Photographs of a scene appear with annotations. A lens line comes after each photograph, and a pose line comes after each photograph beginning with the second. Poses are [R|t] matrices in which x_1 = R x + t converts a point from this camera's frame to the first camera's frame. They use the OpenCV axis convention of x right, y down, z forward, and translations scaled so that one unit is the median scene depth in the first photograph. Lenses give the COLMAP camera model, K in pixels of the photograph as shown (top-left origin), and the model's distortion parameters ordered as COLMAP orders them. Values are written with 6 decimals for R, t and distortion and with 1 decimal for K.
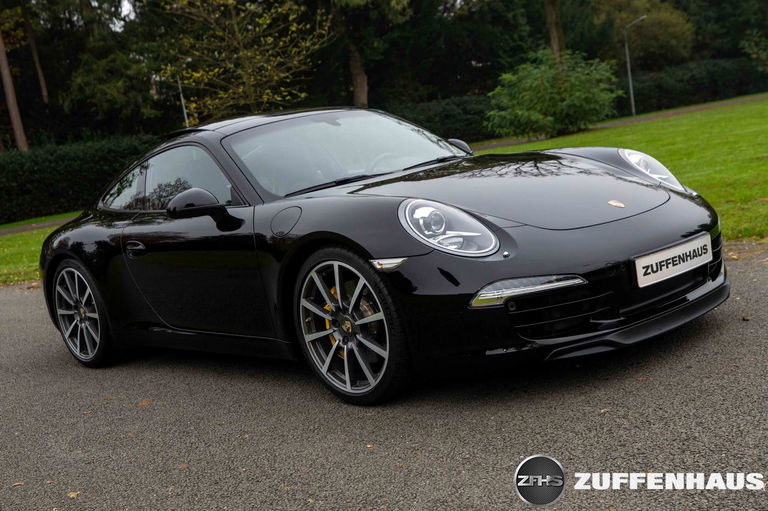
lens RADIAL K [[915.9, 0, 383.7], [0, 915.9, 275.9], [0, 0, 1]] dist [0.022251, 0.039520]
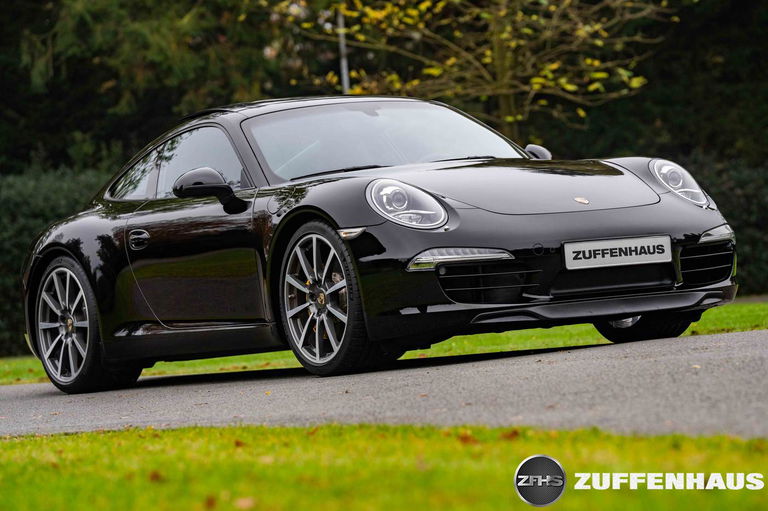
lens RADIAL K [[3038.8, 0, 384.0], [0, 3038.8, 255.5], [0, 0, 1]] dist [0.577959, -2.733174]
pose [[0.975586, 0.075971, -0.206060, 0.630459], [-0.103444, 0.986623, -0.125997, 0.371102], [0.193732, 0.144236, 0.970394, -2.008067]]
